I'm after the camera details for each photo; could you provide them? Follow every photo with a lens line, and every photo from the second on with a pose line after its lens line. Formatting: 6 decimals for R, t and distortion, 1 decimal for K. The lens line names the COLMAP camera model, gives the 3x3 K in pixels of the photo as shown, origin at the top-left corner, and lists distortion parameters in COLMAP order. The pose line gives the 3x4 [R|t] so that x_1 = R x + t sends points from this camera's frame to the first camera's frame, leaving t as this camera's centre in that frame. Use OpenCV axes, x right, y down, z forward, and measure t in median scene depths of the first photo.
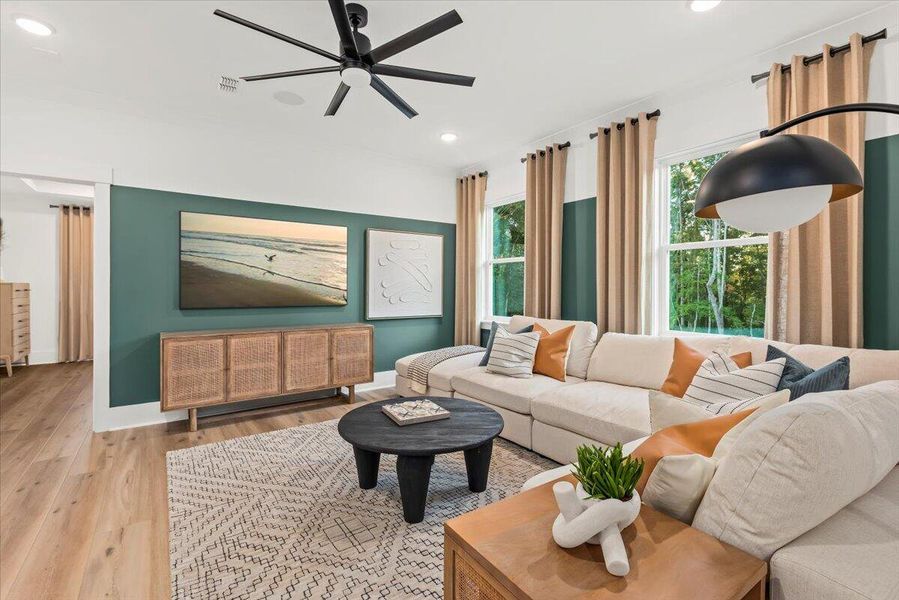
lens RADIAL K [[404.9, 0, 452.2], [0, 404.9, 292.6], [0, 0, 1]] dist [0.001211, -0.001168]
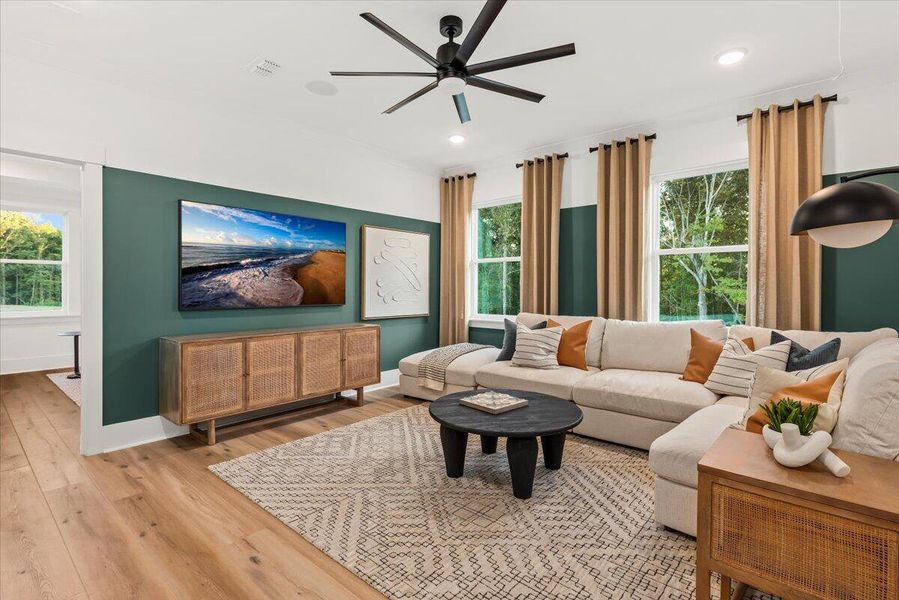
lens RADIAL K [[425.6, 0, 450.8], [0, 425.6, 294.1], [0, 0, 1]] dist [0.001913, -0.002229]
pose [[0.972215, -0.003150, 0.234069, -0.348771], [0.001787, 0.999980, 0.006035, 0.000565], [-0.234084, -0.005449, 0.972201, -0.051414]]
